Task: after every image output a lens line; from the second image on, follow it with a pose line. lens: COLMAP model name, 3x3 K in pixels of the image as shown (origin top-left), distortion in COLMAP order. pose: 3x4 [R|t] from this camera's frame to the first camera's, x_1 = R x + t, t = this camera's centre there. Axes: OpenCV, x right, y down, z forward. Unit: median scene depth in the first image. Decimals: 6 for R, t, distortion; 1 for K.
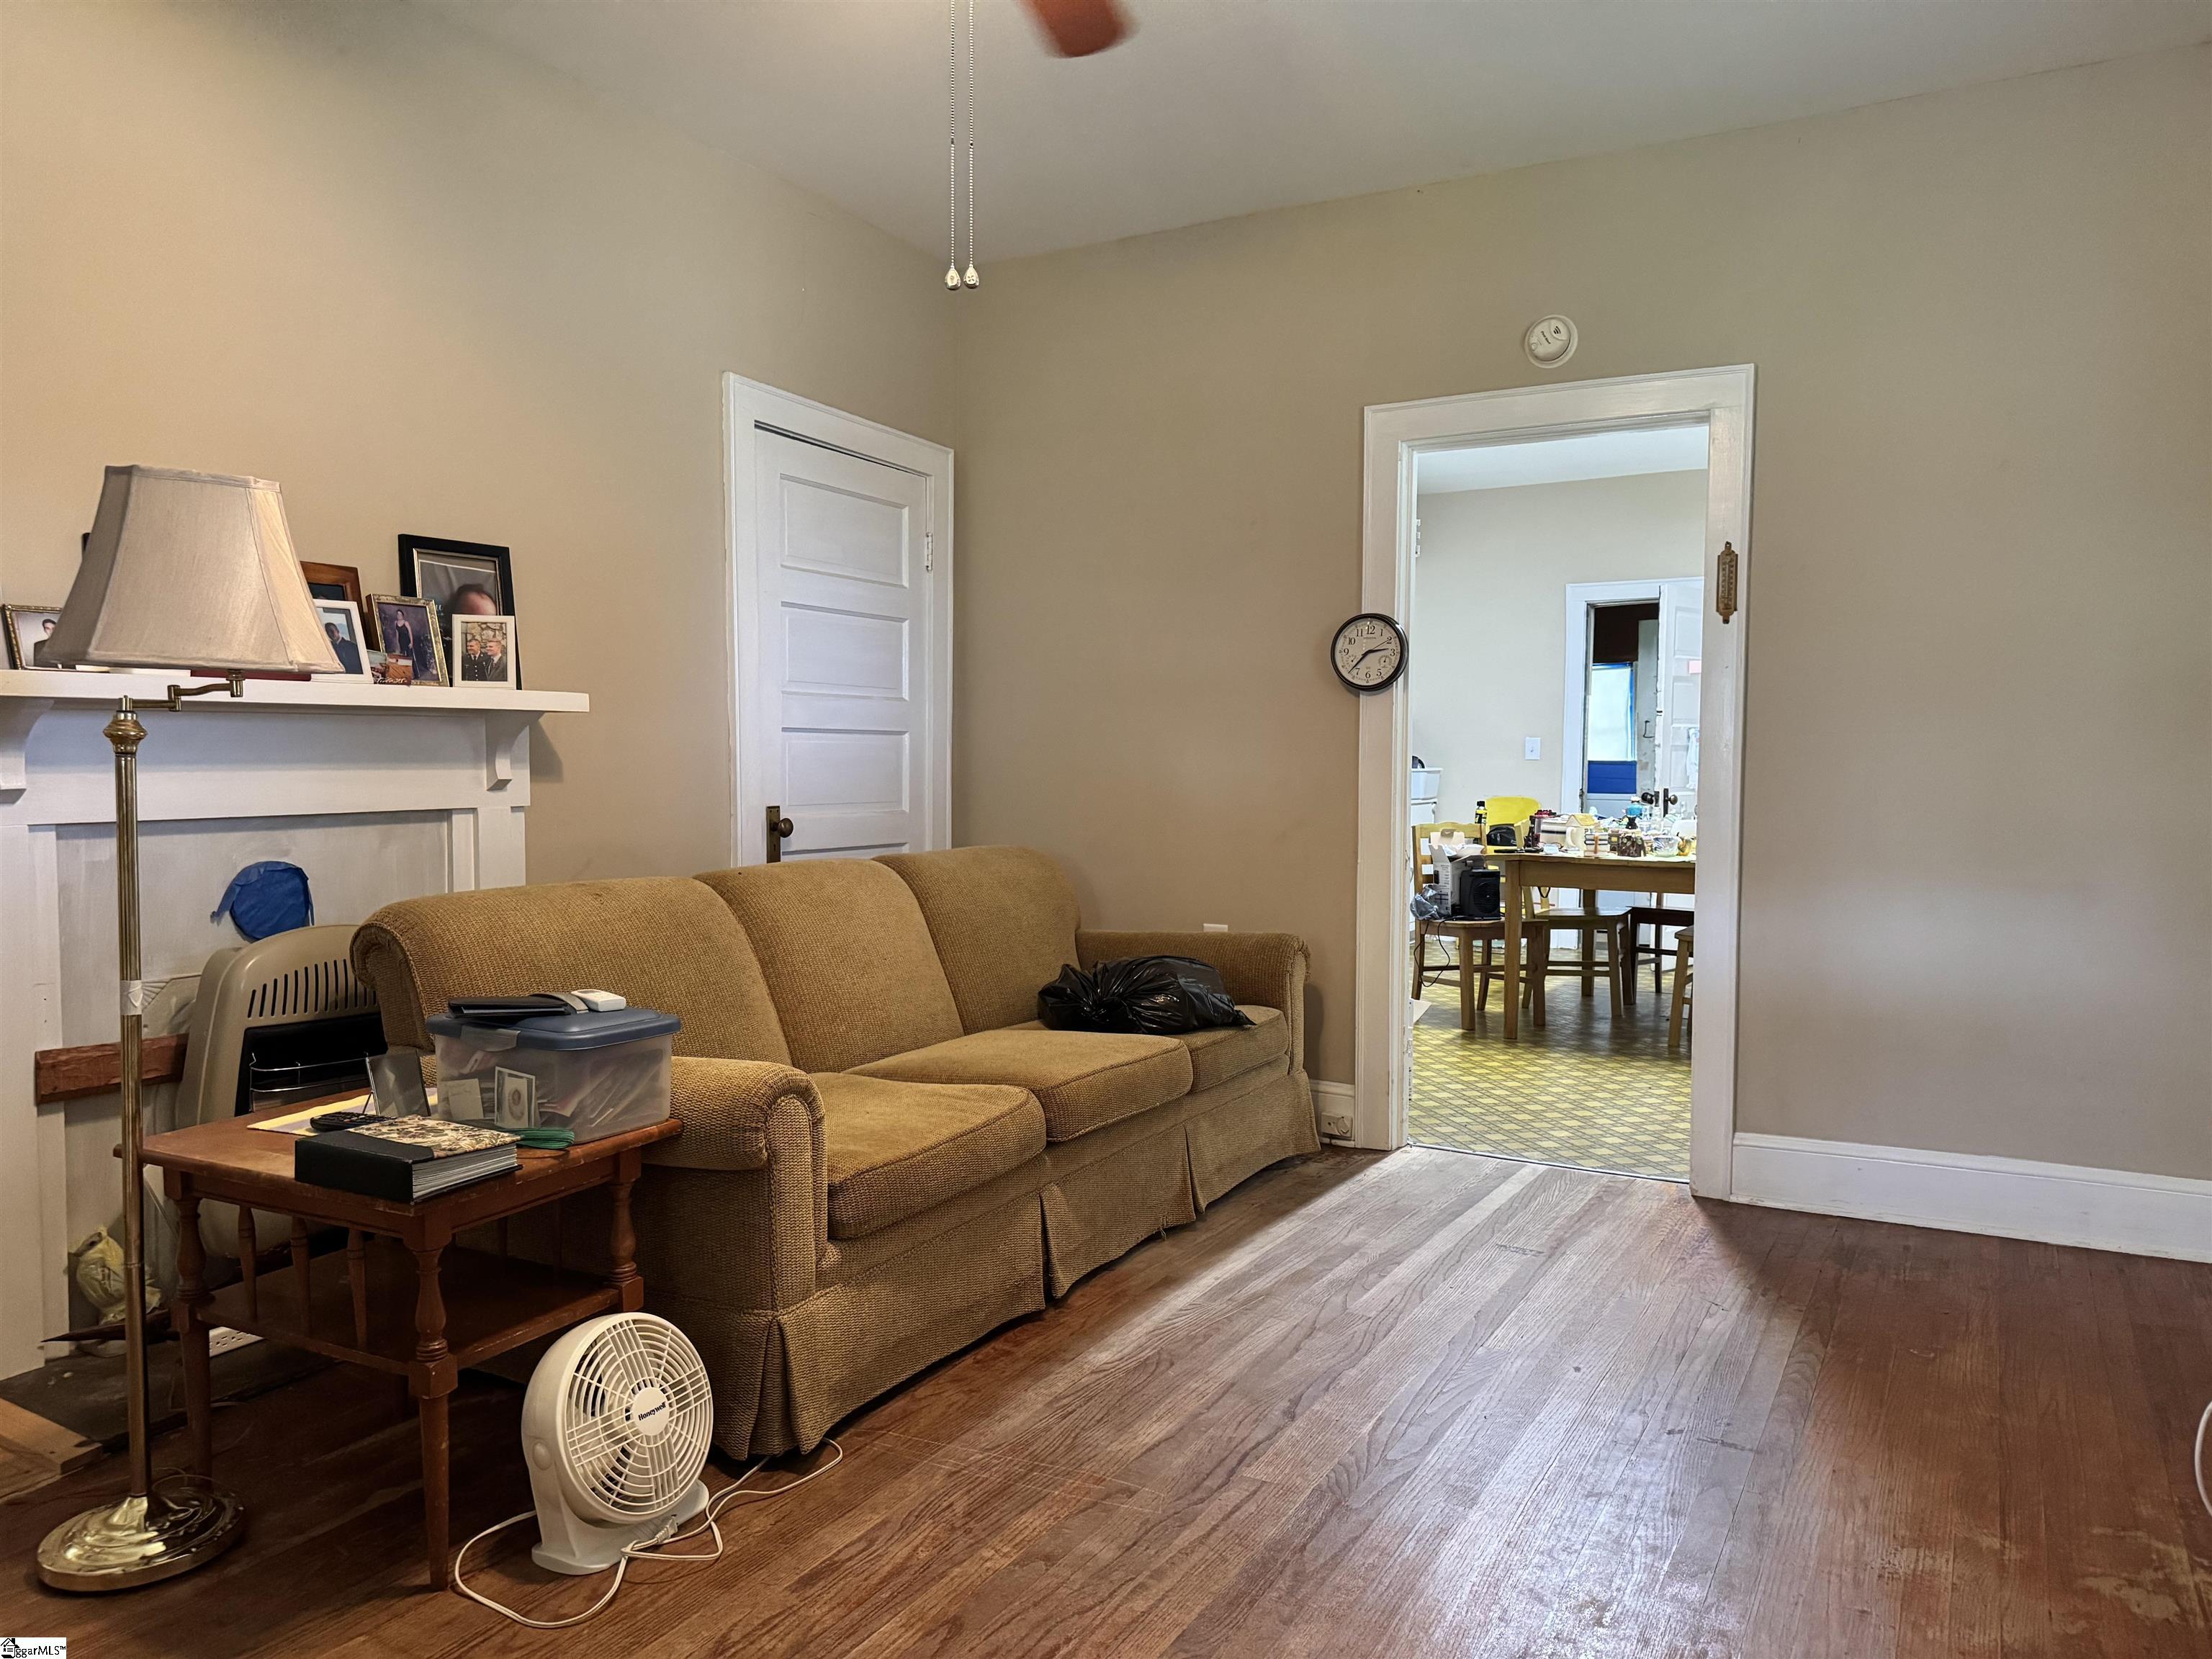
lens RADIAL K [[1550.6, 0, 1107.7], [0, 1550.6, 829.8], [0, 0, 1]] dist [0.045276, -0.022248]
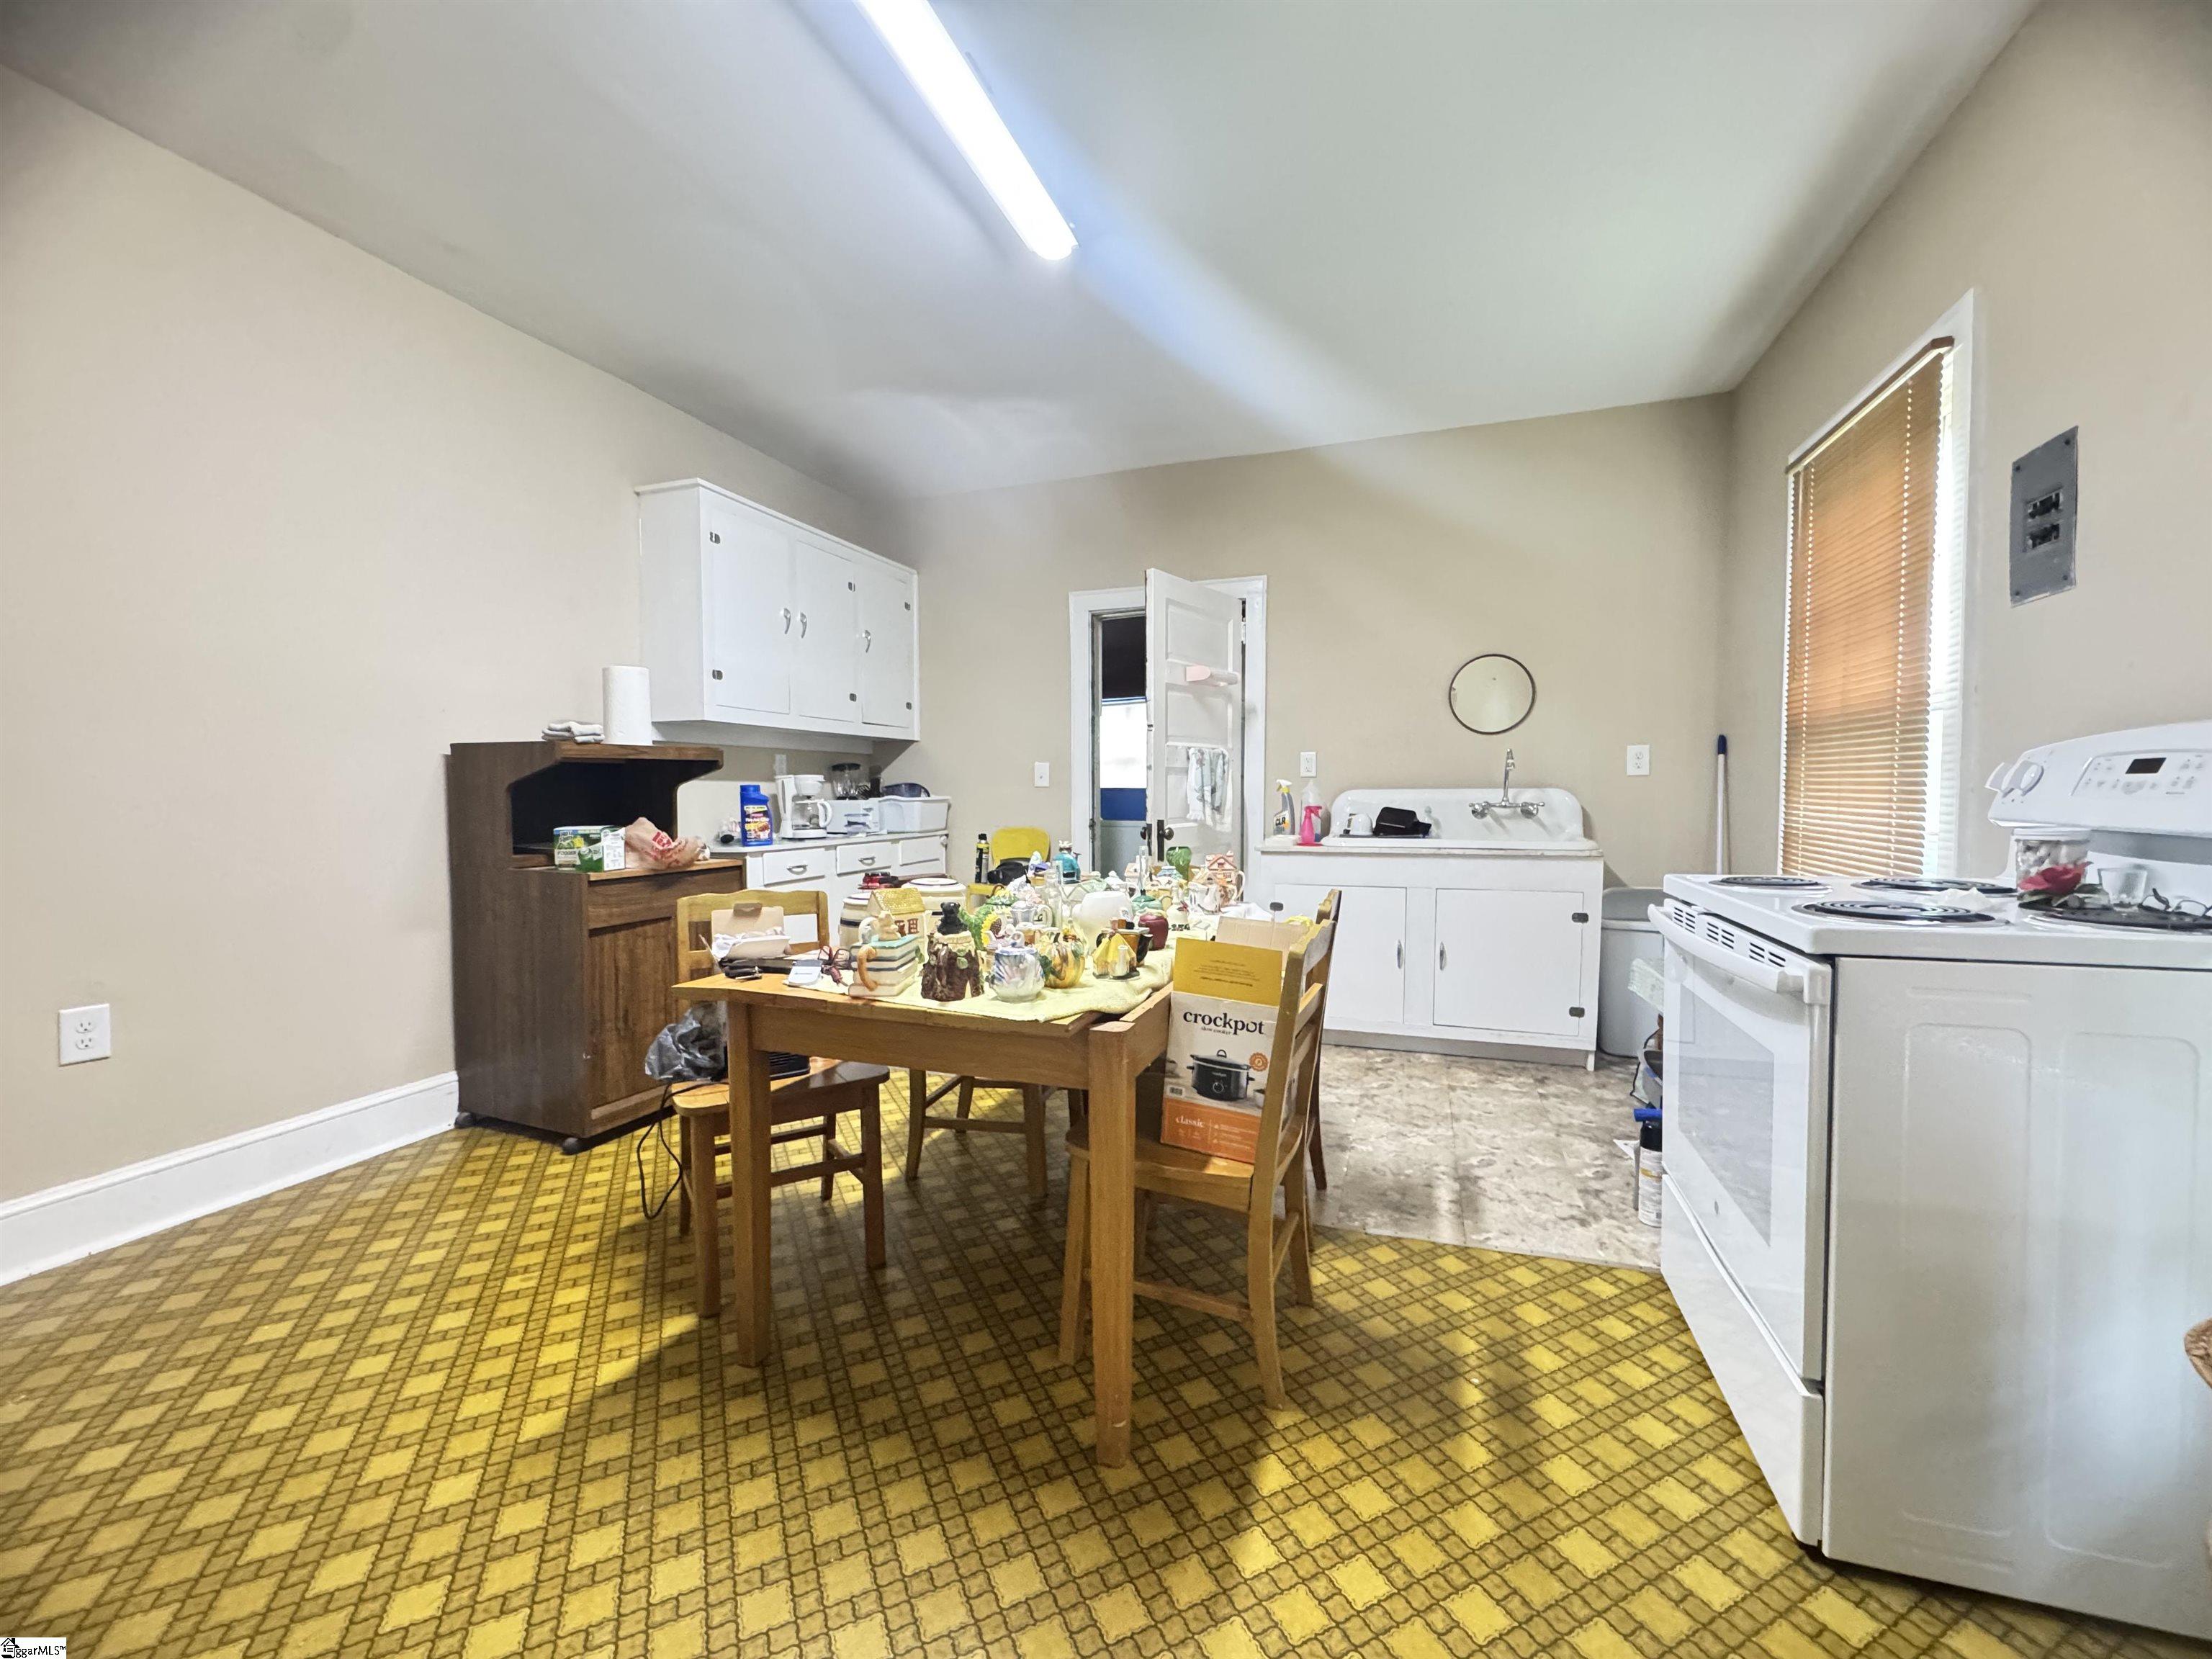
lens RADIAL K [[887.1, 0, 1107.5], [0, 887.1, 819.0], [0, 0, 1]] dist [-0.013778, -0.000300]
pose [[0.984145, -0.015764, 0.176662, 0.224873], [0.018100, 0.999769, -0.011623, -0.019925], [-0.176437, 0.014636, 0.984203, 0.494044]]
